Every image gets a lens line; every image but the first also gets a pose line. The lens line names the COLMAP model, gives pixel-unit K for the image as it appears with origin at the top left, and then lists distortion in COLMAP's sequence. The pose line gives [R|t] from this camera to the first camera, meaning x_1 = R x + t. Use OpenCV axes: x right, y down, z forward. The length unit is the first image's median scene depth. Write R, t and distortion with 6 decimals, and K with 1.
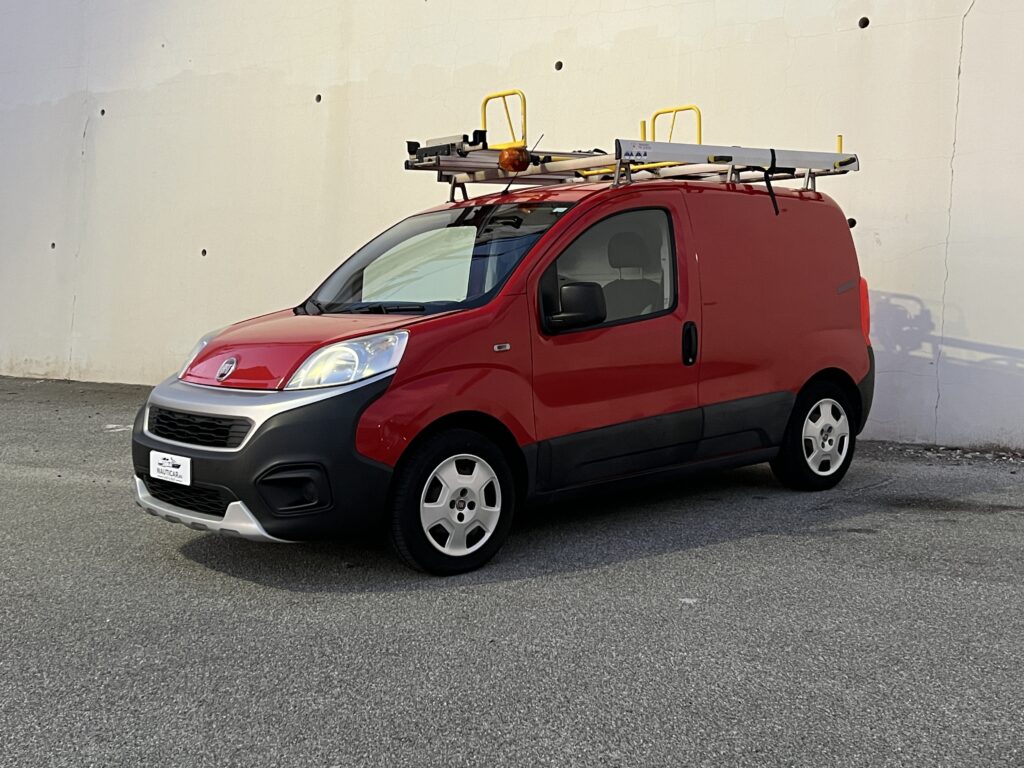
lens RADIAL K [[1209.2, 0, 512.0], [0, 1209.2, 384.0], [0, 0, 1]] dist [0.041971, -0.034399]
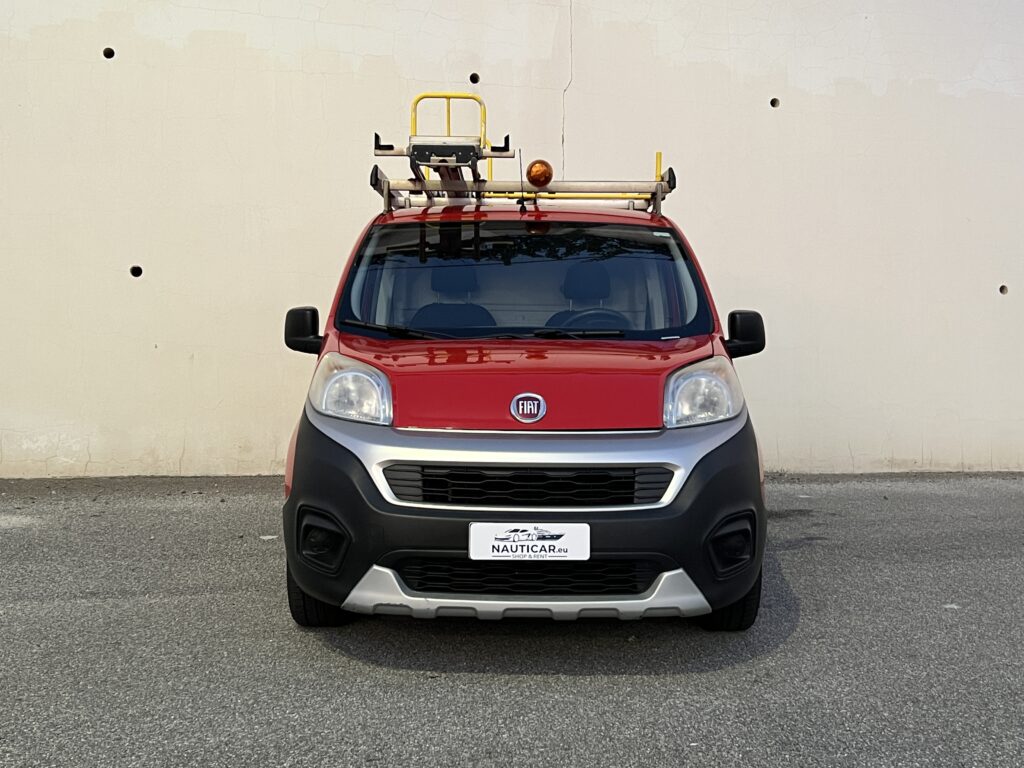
lens RADIAL K [[1209.2, 0, 512.0], [0, 1209.2, 384.0], [0, 0, 1]] dist [0.041971, -0.034399]
pose [[0.655675, -0.006786, 0.755013, -0.715711], [0.040227, 0.998853, -0.025957, -0.006491], [-0.753971, 0.047392, 0.655196, 0.445879]]
